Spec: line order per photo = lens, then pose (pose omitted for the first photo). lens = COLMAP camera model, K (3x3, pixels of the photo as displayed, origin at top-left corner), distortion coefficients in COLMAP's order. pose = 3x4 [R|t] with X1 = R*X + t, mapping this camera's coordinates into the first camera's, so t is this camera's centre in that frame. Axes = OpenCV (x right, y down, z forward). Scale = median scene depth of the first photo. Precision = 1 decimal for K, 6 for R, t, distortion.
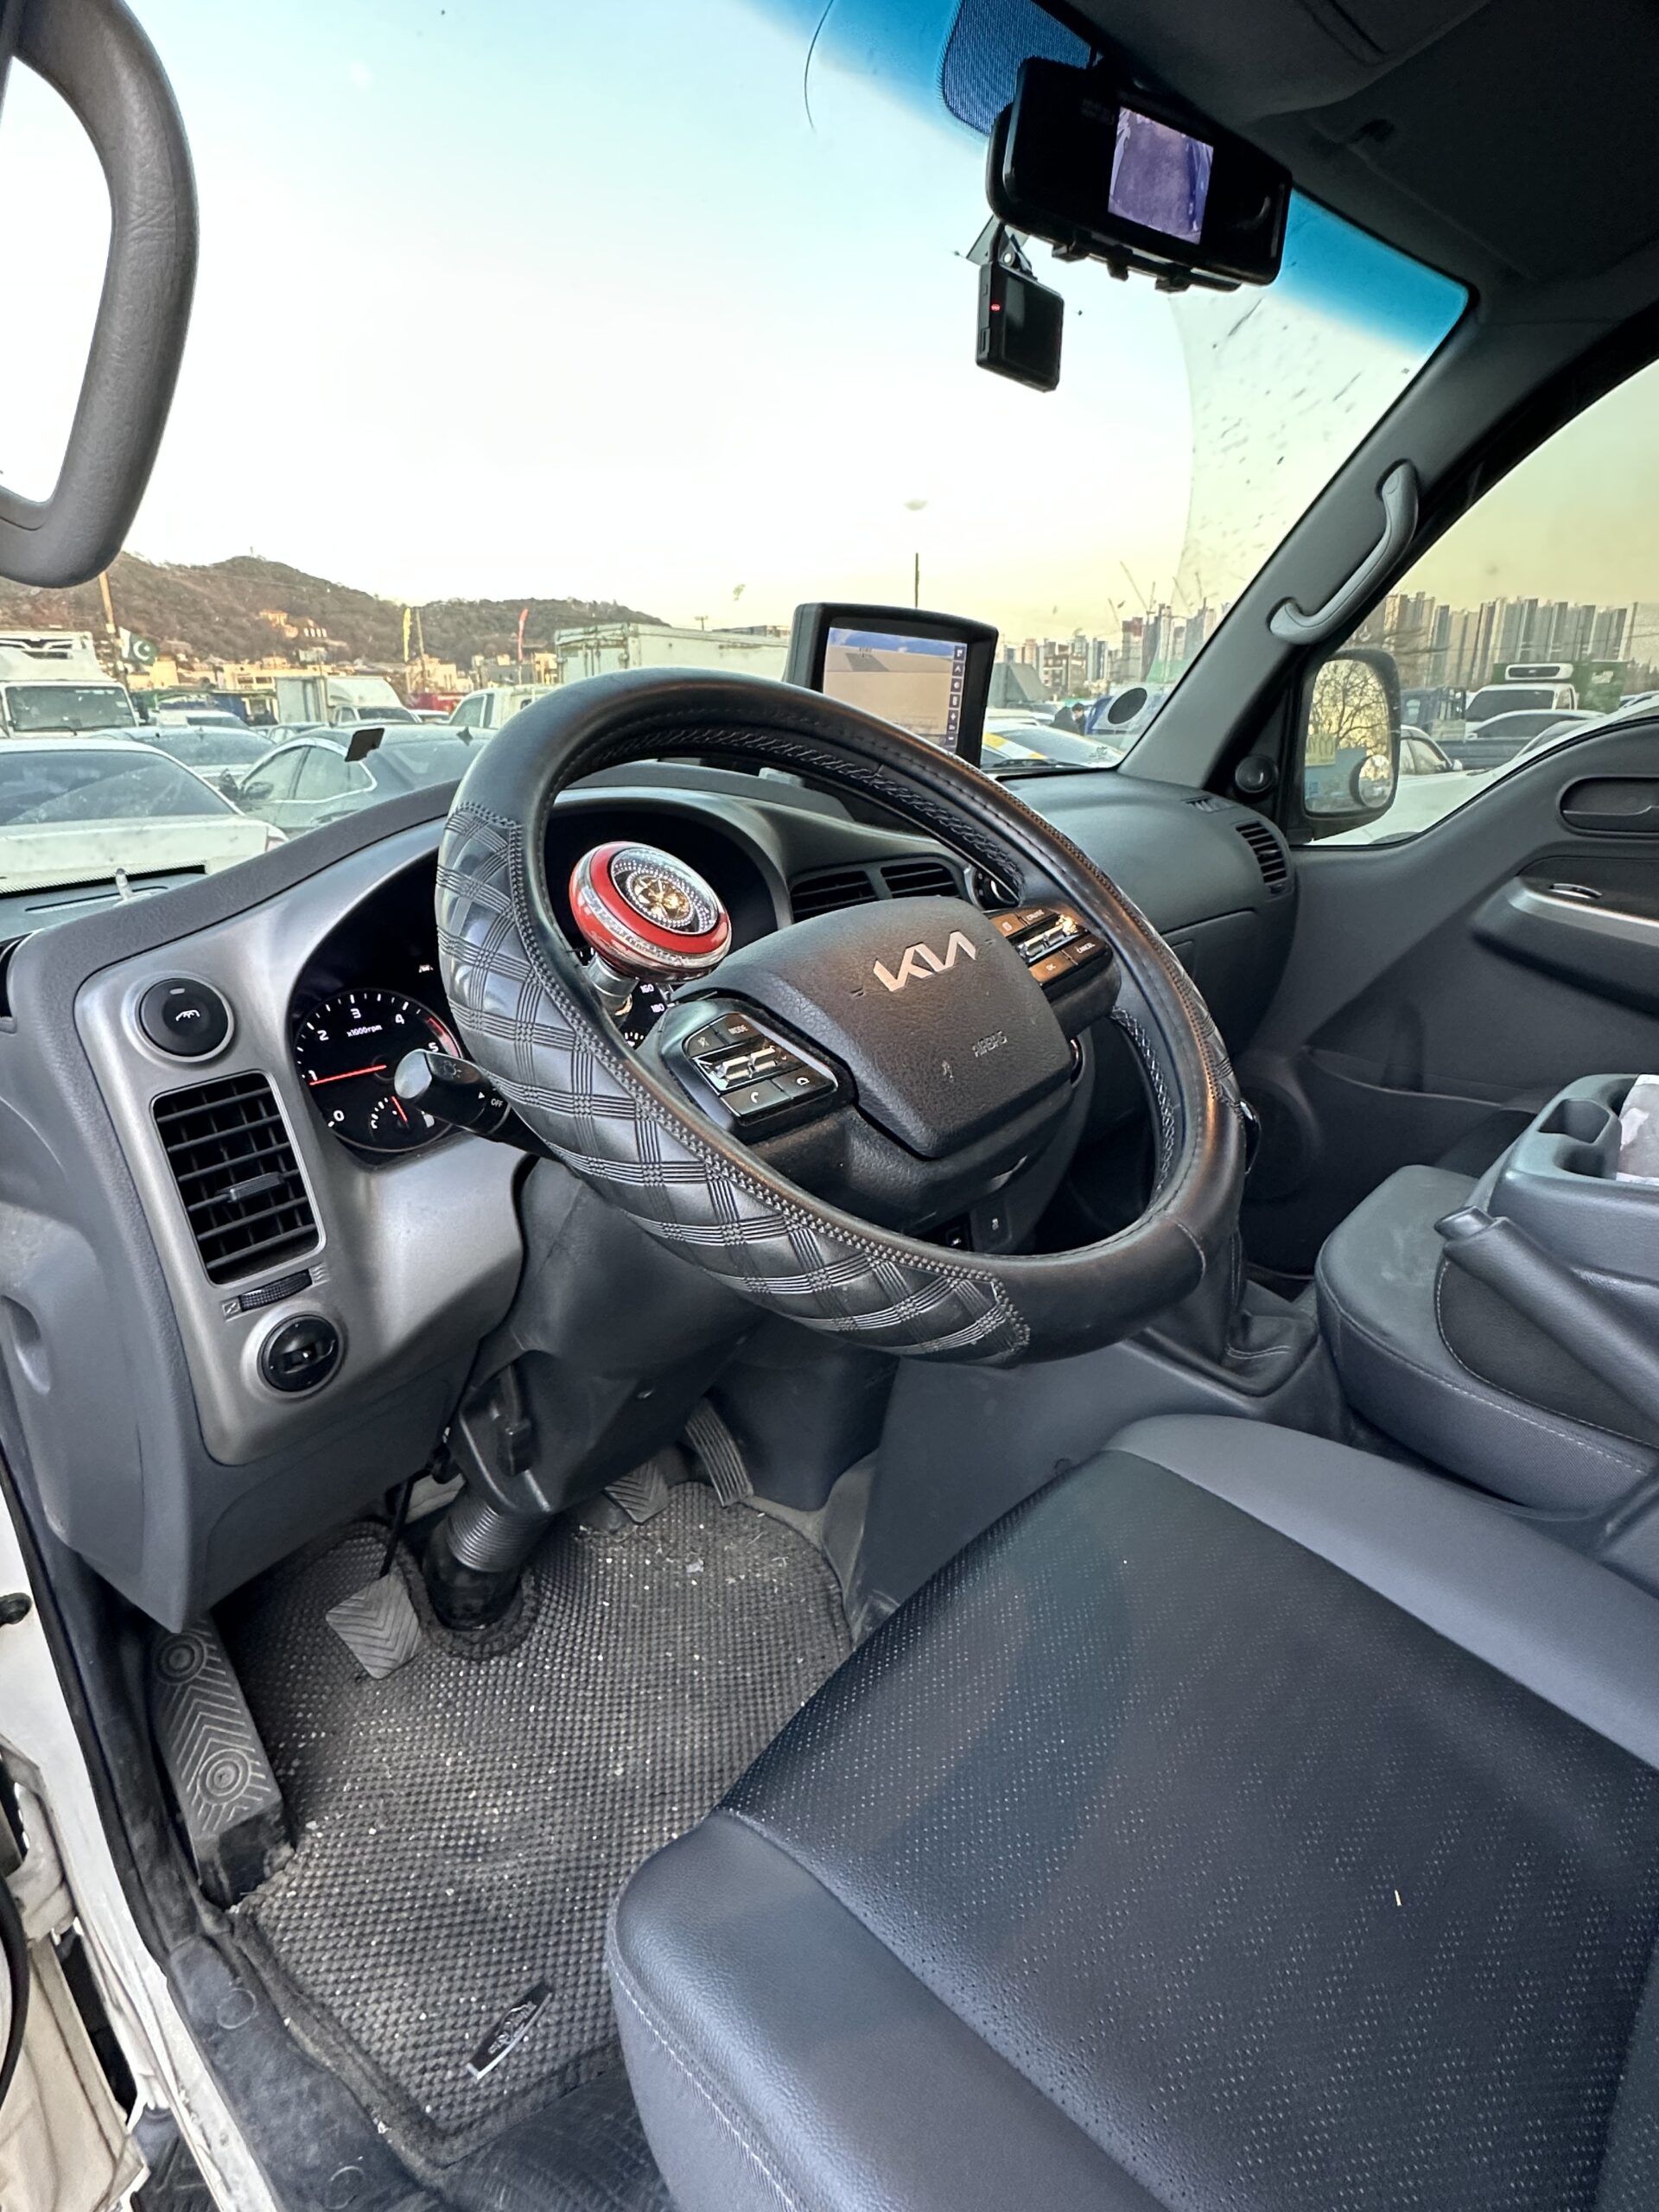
lens RADIAL K [[1147.9, 0, 820.9], [0, 1147.9, 1099.6], [0, 0, 1]] dist [-0.003006, 0.001436]
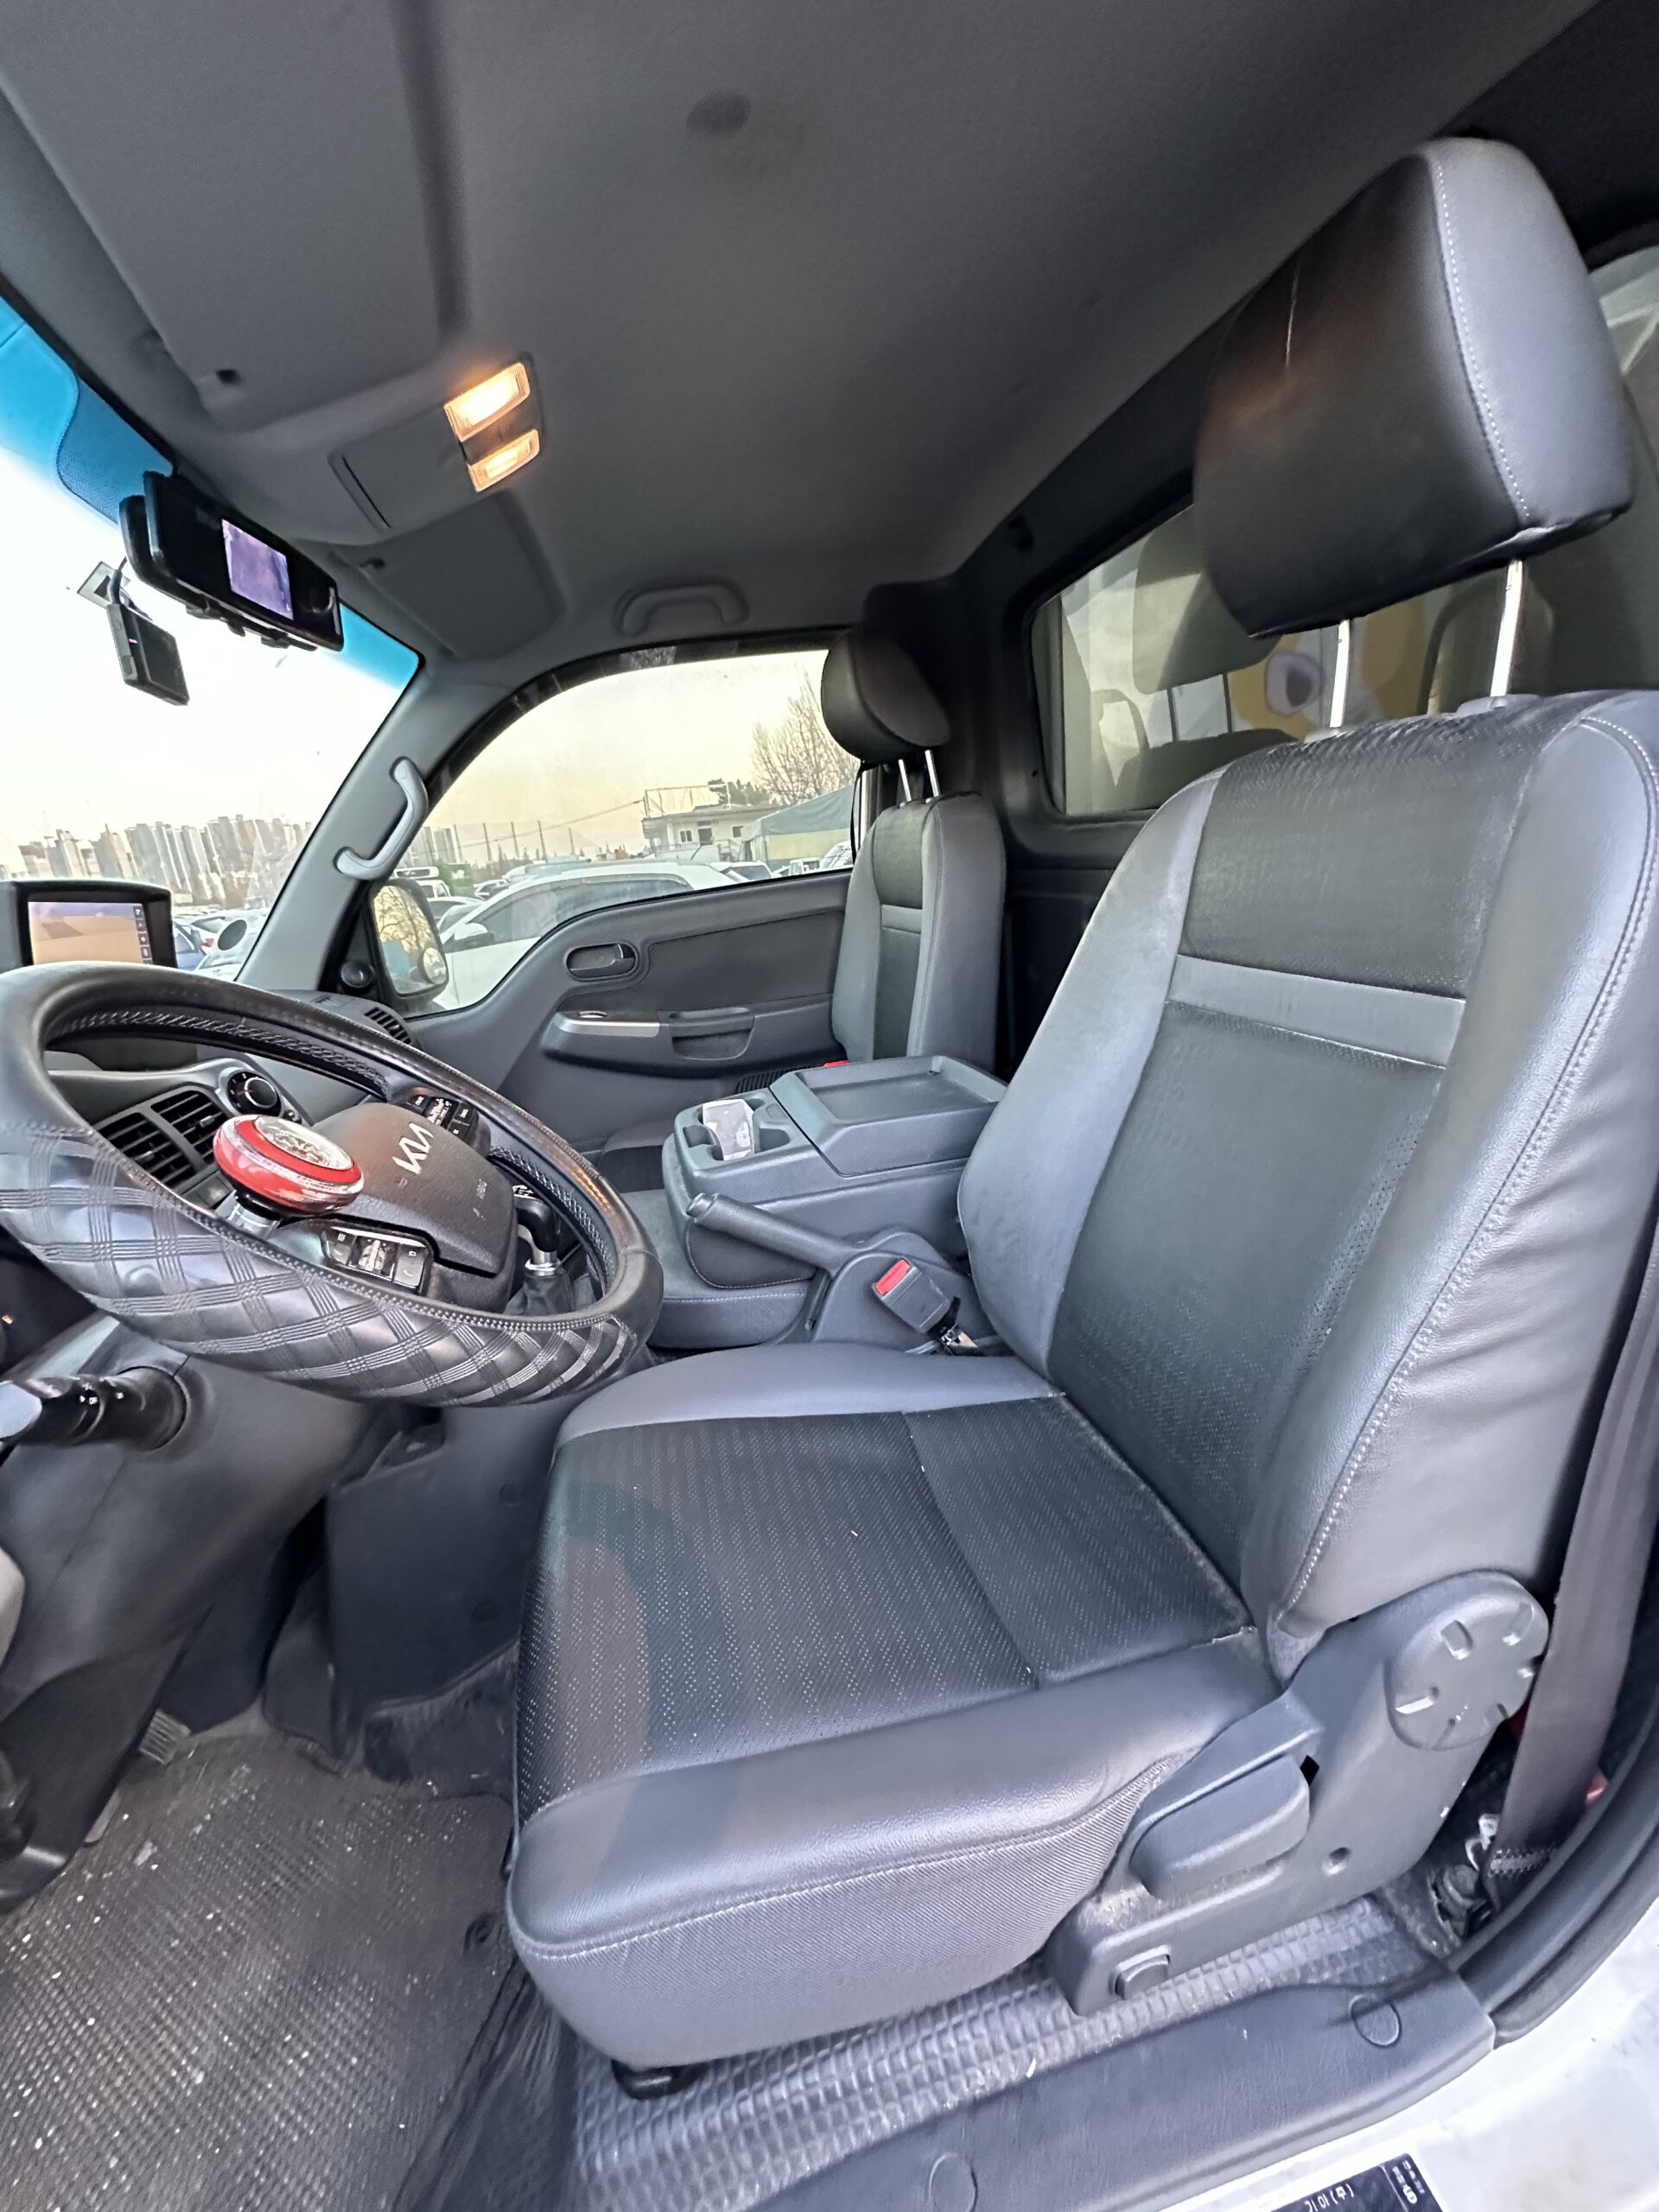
lens RADIAL K [[888.0, 0, 822.5], [0, 888.0, 1111.5], [0, 0, 1]] dist [0.000172, 0.000034]
pose [[0.570329, -0.261294, 0.778749, -0.275505], [0.334118, 0.939879, 0.070661, -0.046549], [-0.750393, 0.219895, 0.623343, -0.016973]]
